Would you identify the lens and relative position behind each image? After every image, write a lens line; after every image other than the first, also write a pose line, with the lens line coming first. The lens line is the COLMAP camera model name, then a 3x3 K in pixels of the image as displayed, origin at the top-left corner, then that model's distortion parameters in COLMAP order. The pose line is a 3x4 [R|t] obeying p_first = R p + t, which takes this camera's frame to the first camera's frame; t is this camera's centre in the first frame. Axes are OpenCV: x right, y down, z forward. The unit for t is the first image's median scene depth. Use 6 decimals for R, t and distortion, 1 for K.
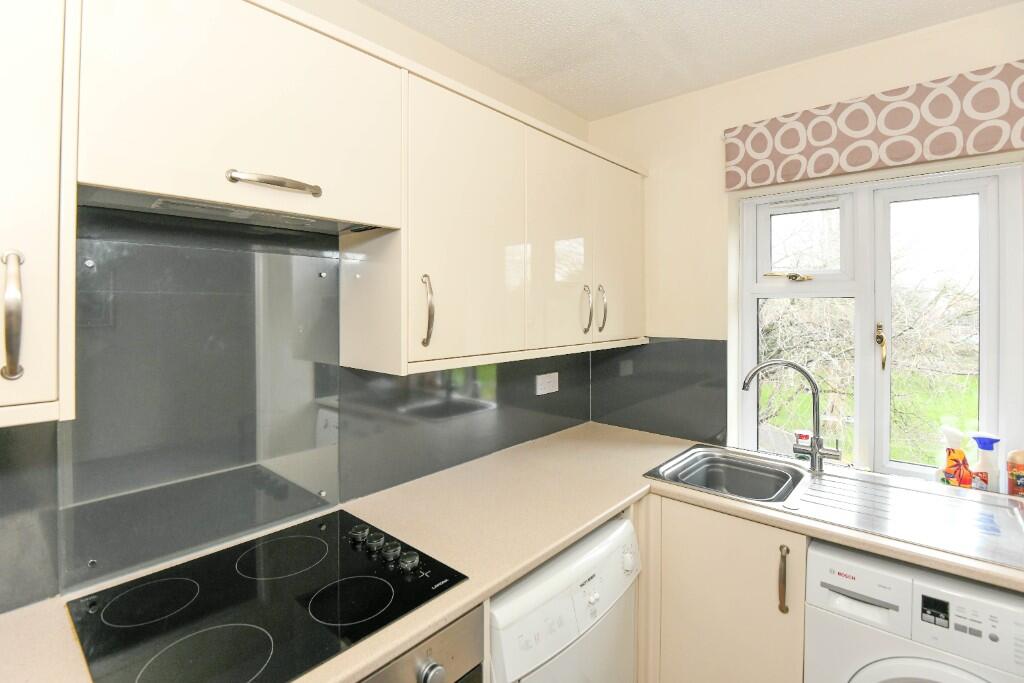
lens RADIAL K [[479.8, 0, 541.3], [0, 479.8, 306.2], [0, 0, 1]] dist [0.000147, -0.012421]
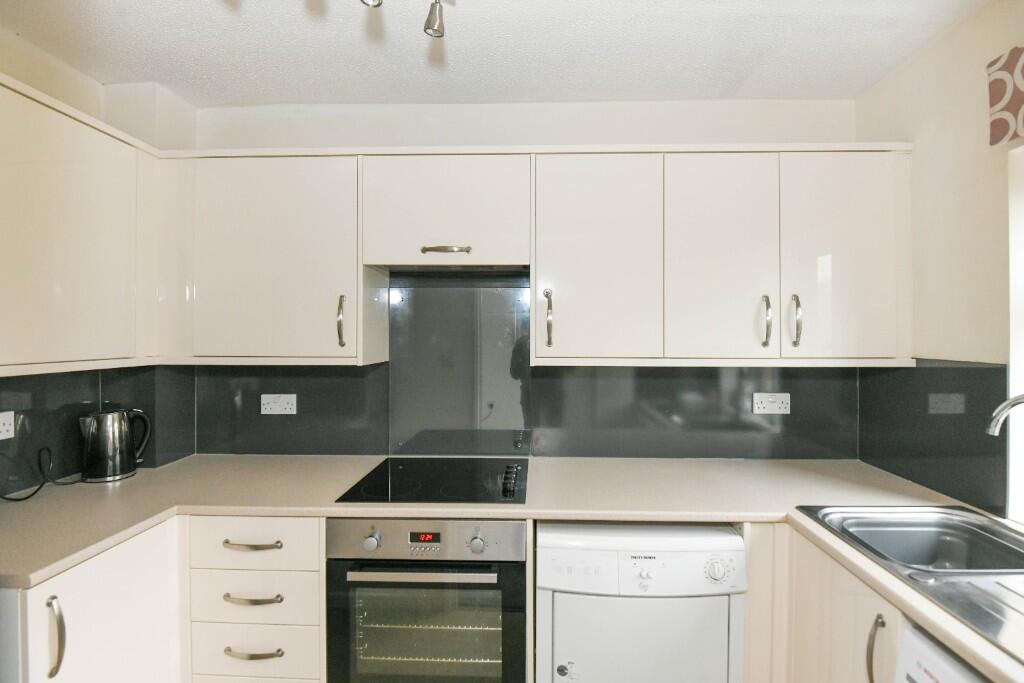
lens RADIAL K [[468.7, 0, 513.2], [0, 468.7, 327.0], [0, 0, 1]] dist [-0.001267, -0.012097]
pose [[0.630047, -0.008661, -0.776509, 0.491791], [0.001407, 0.999949, -0.010011, 0.025926], [0.776556, 0.005215, 0.630027, 0.042086]]
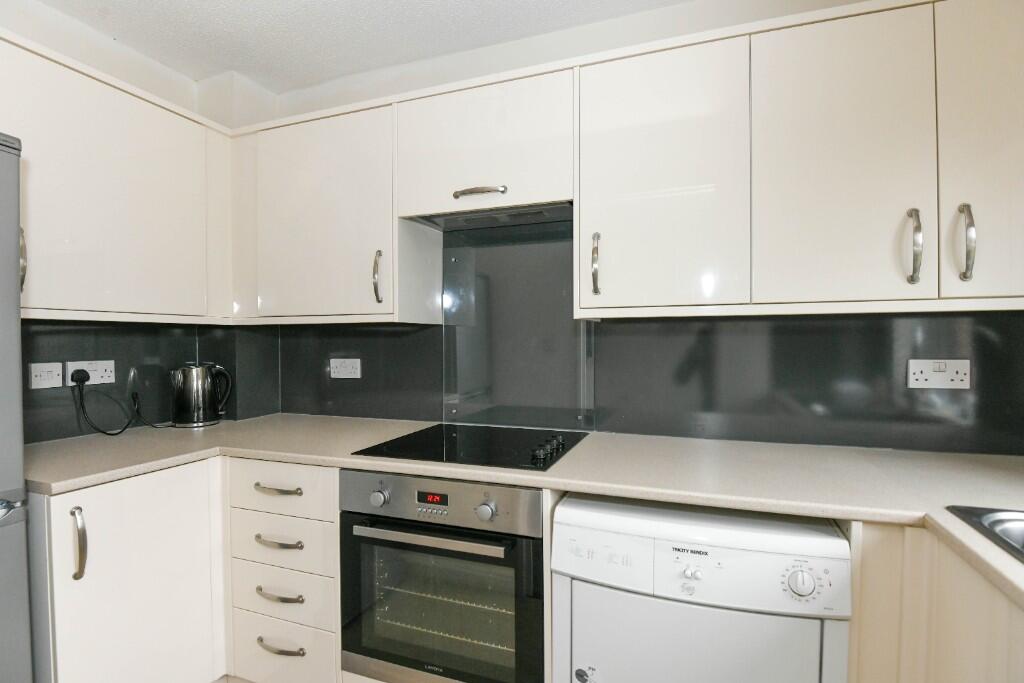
lens RADIAL K [[467.6, 0, 512.0], [0, 467.6, 341.5], [0, 0, 1]] dist [0.000638, -0.014975]
pose [[0.350773, 0.000667, -0.936460, 0.490683], [0.018412, 0.999802, 0.007608, 0.121183], [0.936280, -0.019911, 0.350691, 0.271440]]
